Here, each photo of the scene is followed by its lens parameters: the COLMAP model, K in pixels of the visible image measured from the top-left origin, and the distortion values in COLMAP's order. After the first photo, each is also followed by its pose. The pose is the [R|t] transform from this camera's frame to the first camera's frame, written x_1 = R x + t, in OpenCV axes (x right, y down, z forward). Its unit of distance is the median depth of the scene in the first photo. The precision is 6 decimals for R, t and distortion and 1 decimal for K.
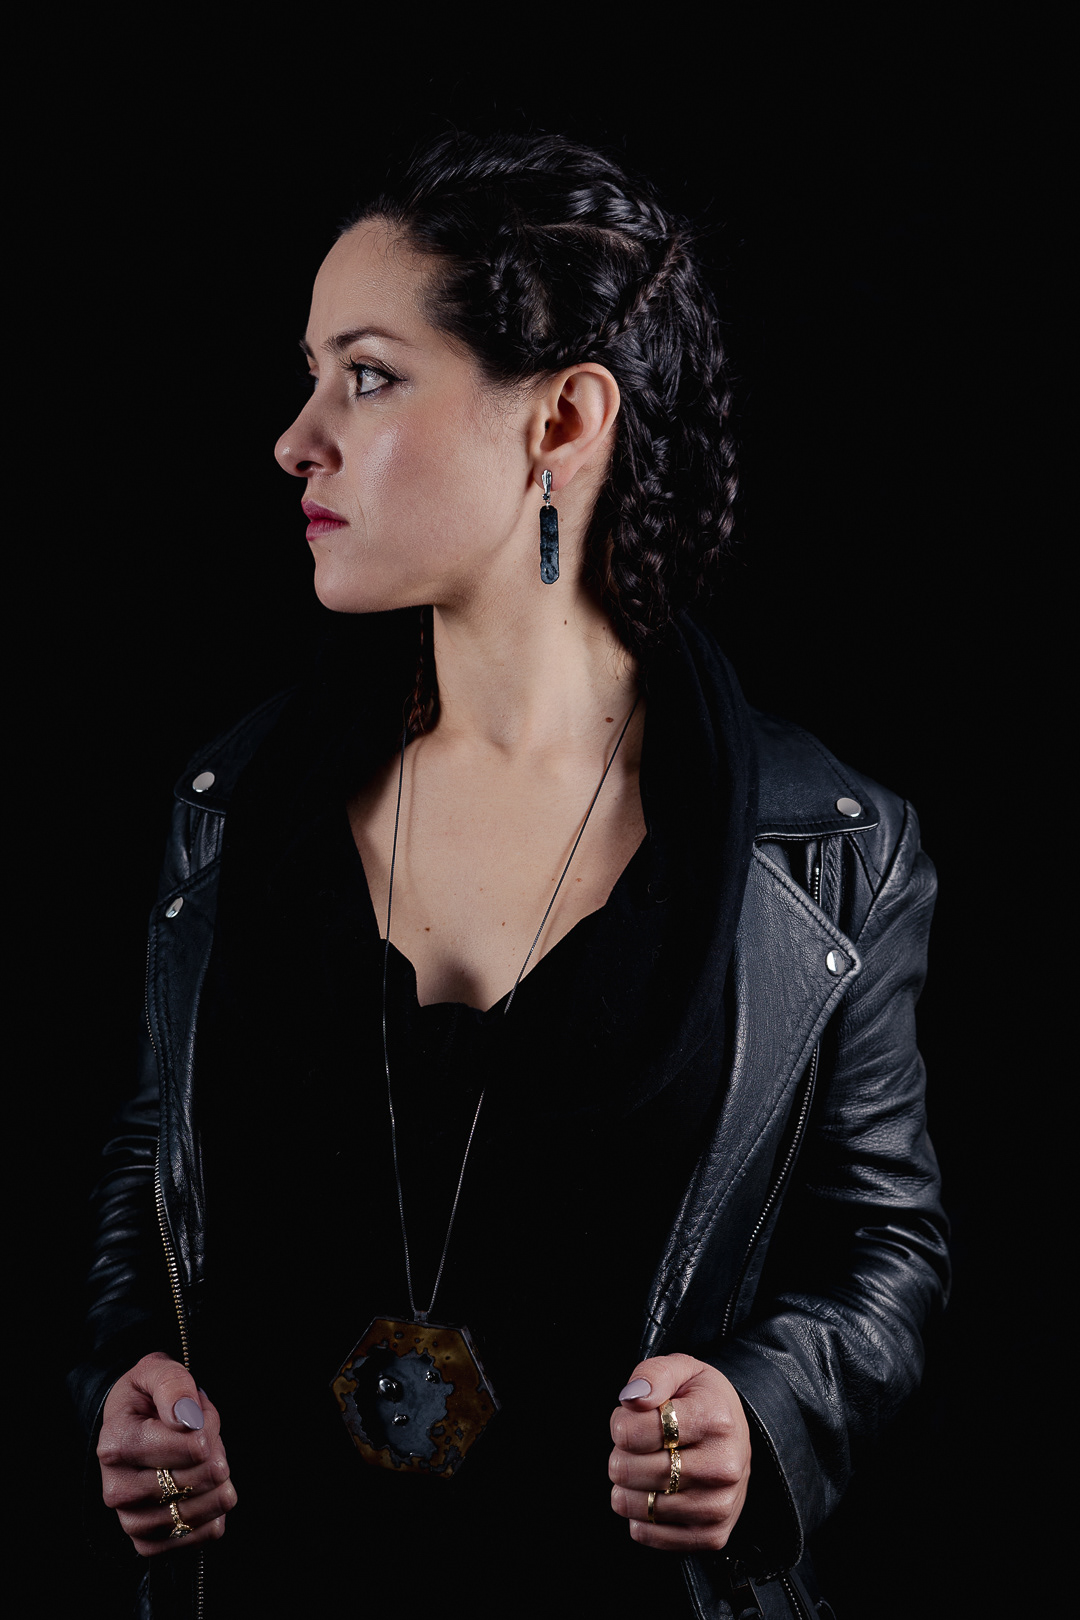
lens RADIAL K [[2048.7, 0, 514.9], [0, 2048.7, 750.5], [0, 0, 1]] dist [0.121664, 0.000000]
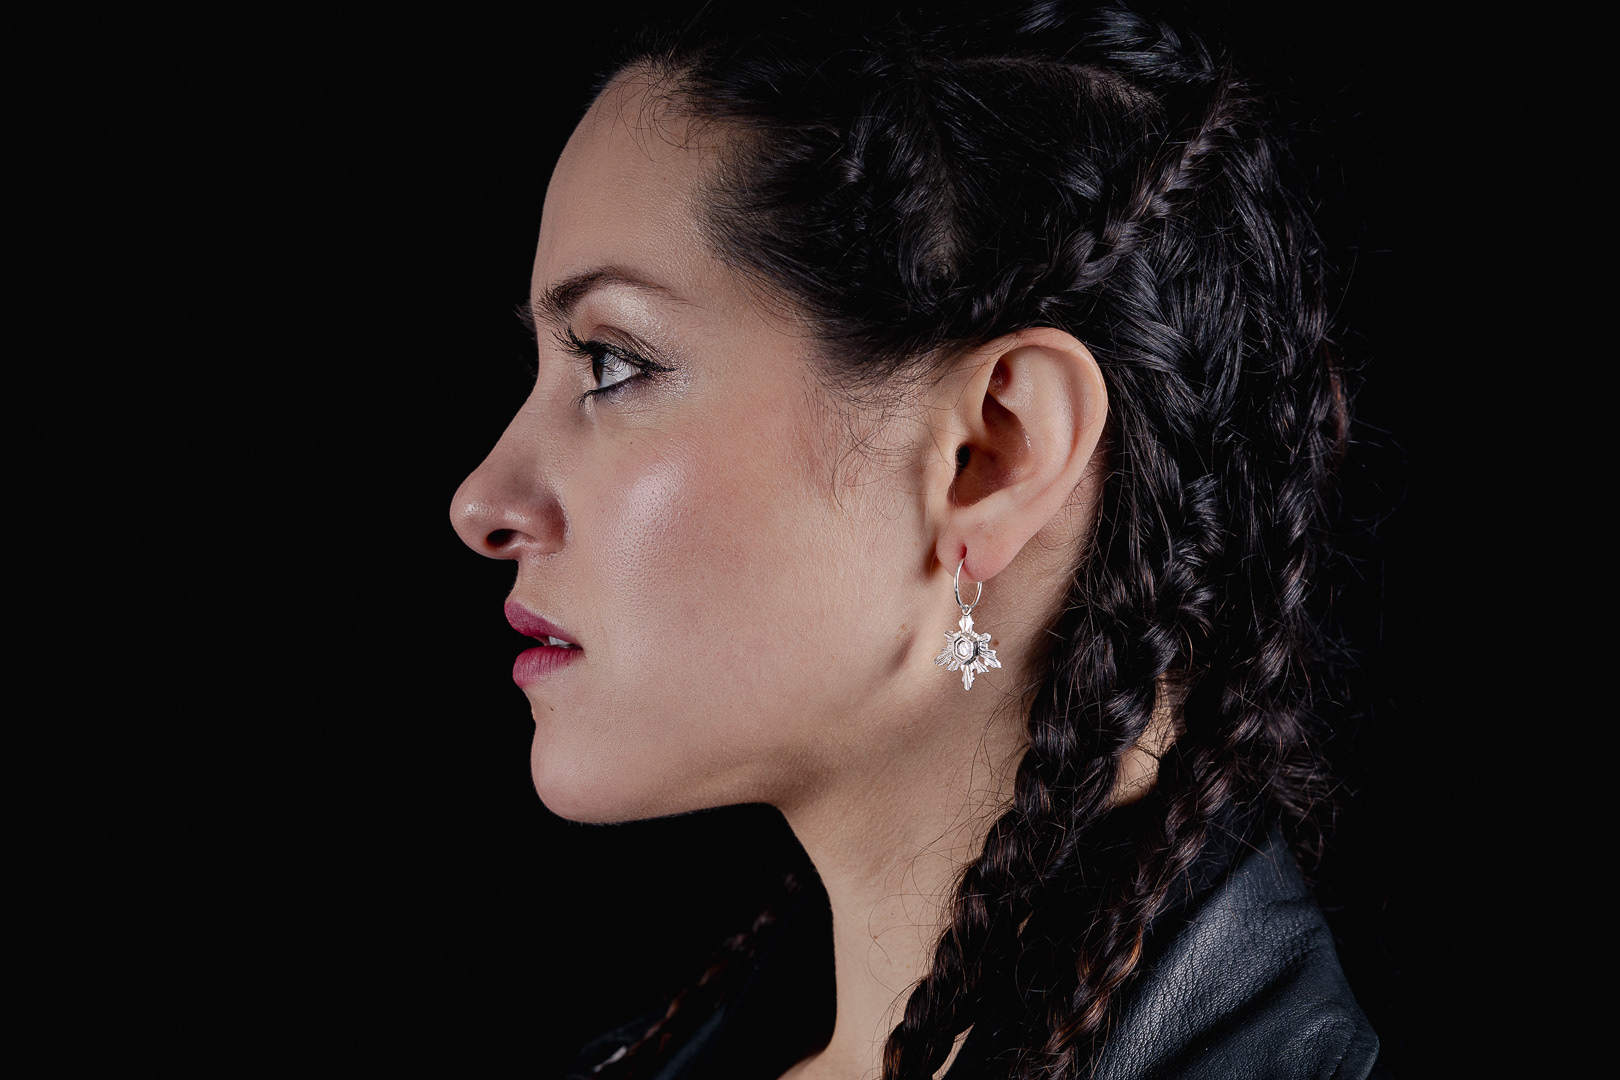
lens RADIAL K [[2048.7, 0, 797.6], [0, 2048.7, 588.3], [0, 0, 1]] dist [0.121664, 0.000000]
pose [[0.989938, -0.006412, -0.141354, 0.045881], [-0.006316, 0.995975, -0.089411, -0.081522], [0.141358, 0.089404, 0.985913, 0.510742]]
